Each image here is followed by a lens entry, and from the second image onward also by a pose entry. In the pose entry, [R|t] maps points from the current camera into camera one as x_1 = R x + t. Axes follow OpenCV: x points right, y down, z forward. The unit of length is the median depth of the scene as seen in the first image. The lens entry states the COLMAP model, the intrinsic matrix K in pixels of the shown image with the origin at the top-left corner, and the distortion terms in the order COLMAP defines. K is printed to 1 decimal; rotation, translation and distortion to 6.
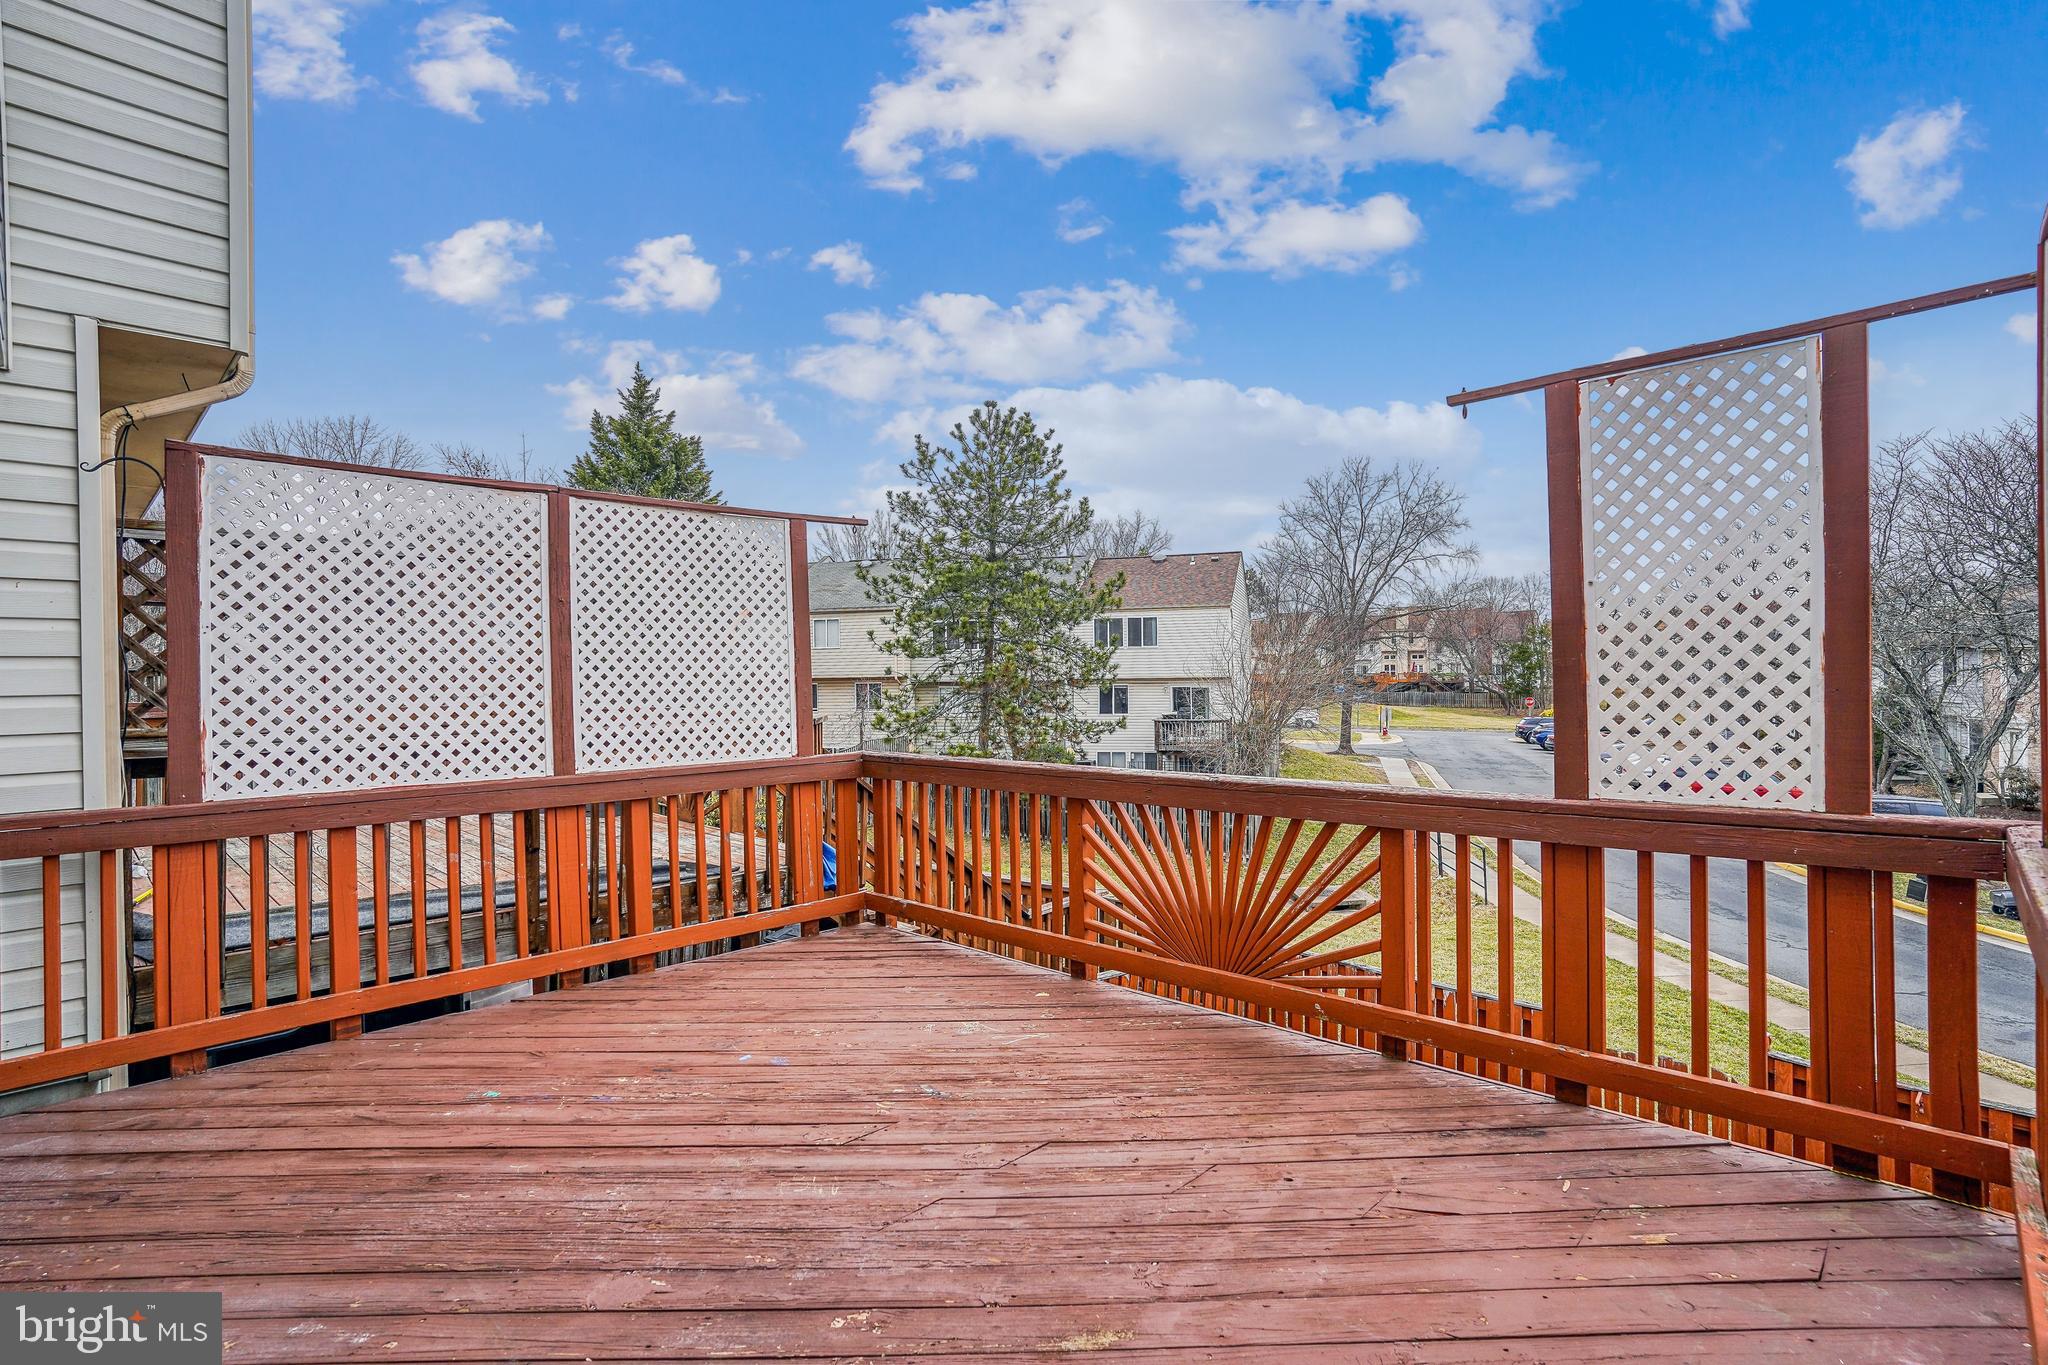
lens RADIAL K [[1040.2, 0, 1037.2], [0, 1040.2, 680.2], [0, 0, 1]] dist [-0.038360, 0.001607]
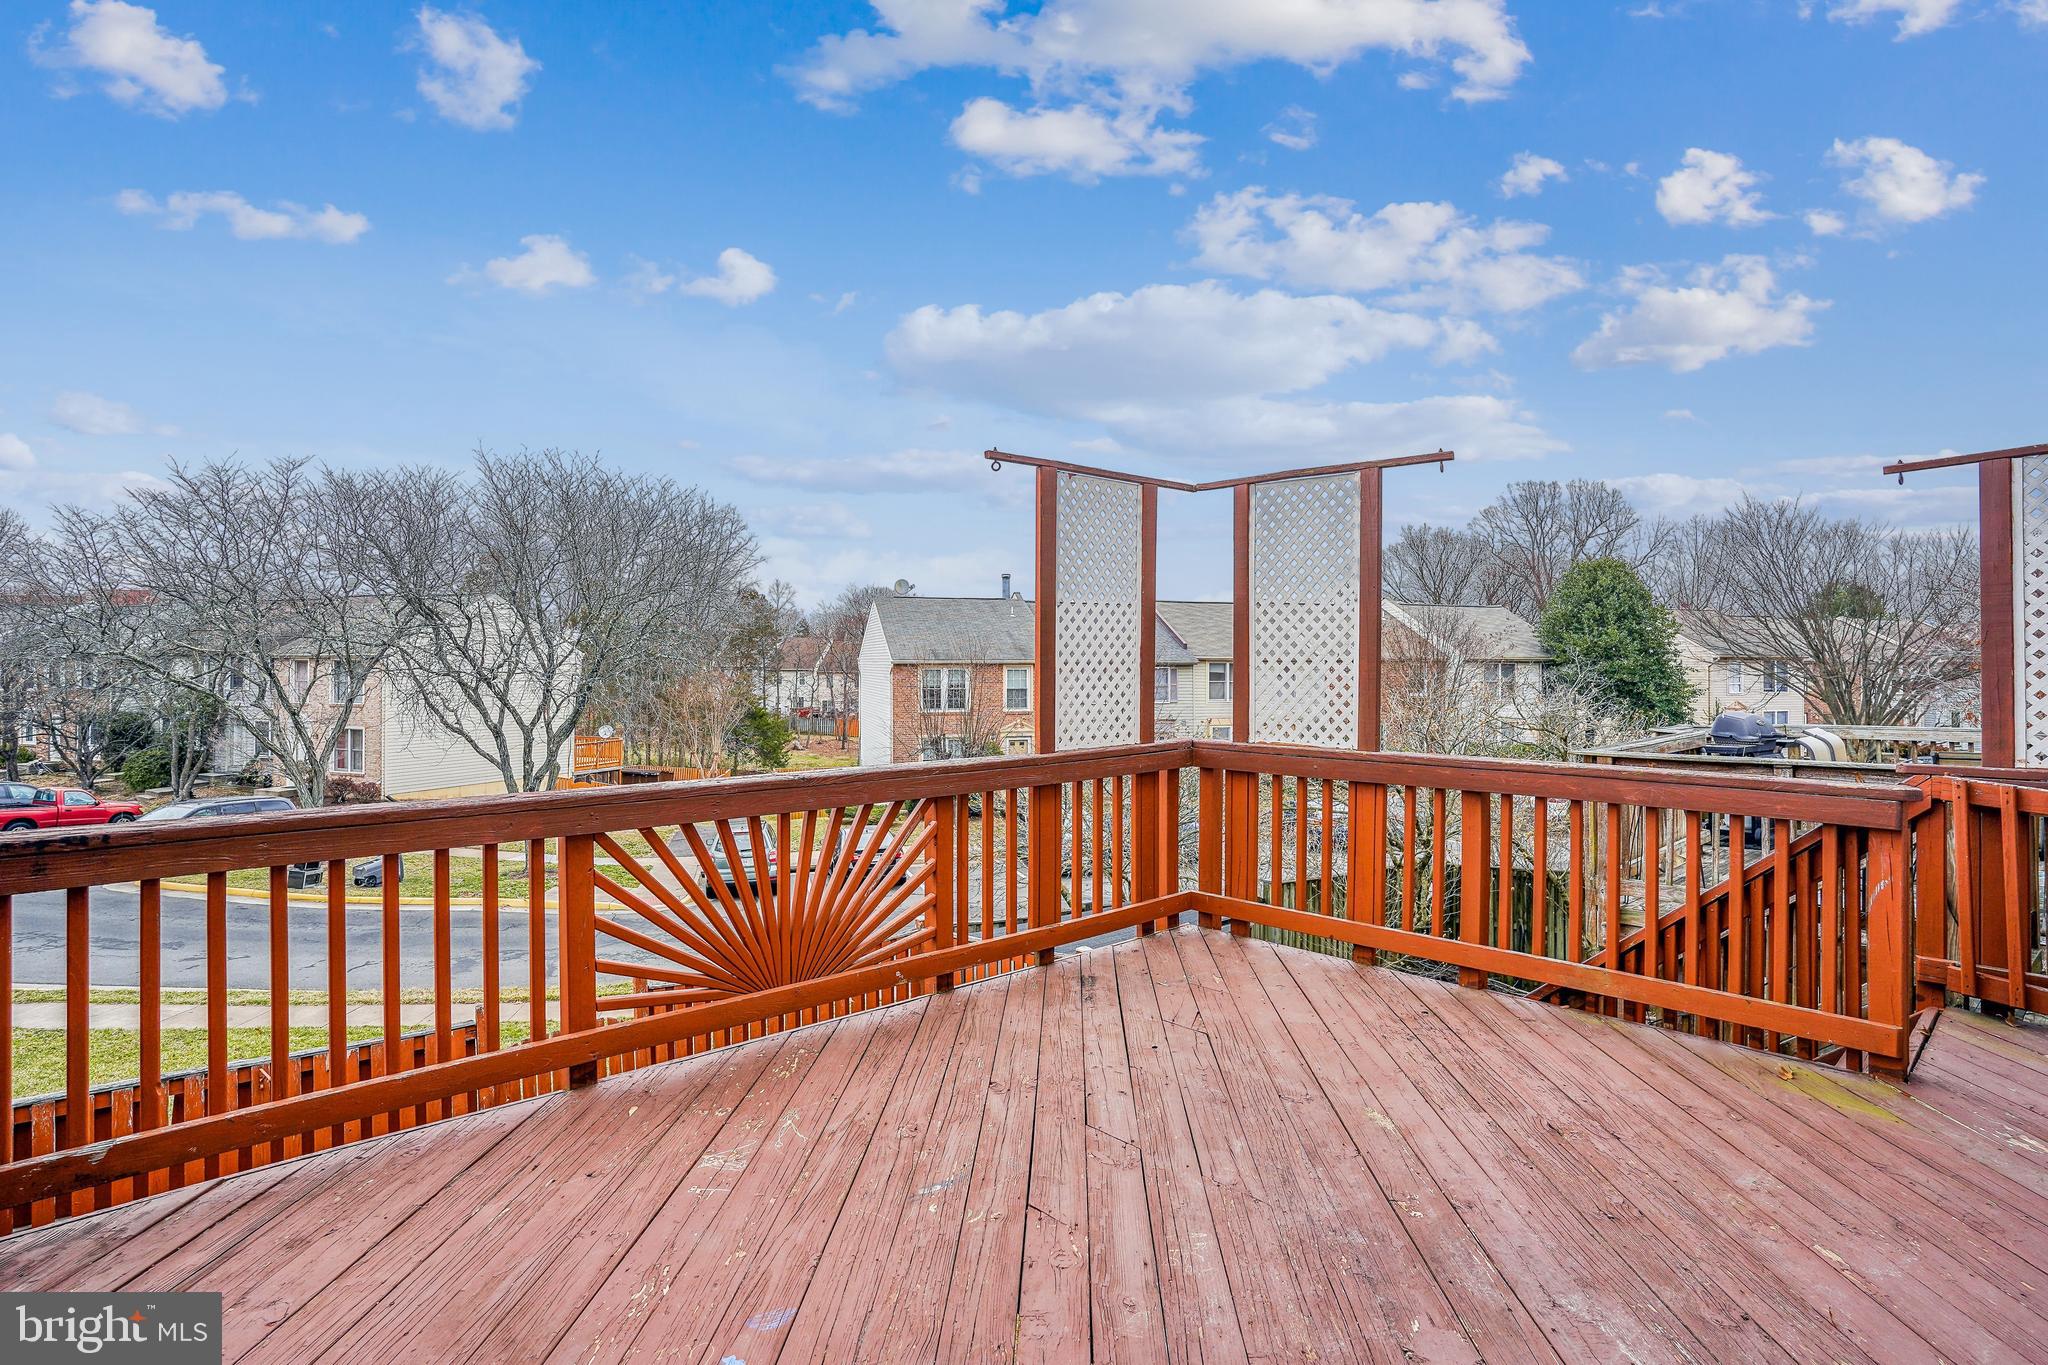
lens RADIAL K [[1040.2, 0, 1037.2], [0, 1040.2, 680.2], [0, 0, 1]] dist [-0.038360, 0.001607]
pose [[0.016038, 0.005866, 0.999854, -0.939870], [0.001536, 0.999981, -0.005892, 0.019271], [-0.999870, 0.001631, 0.016029, 0.970498]]
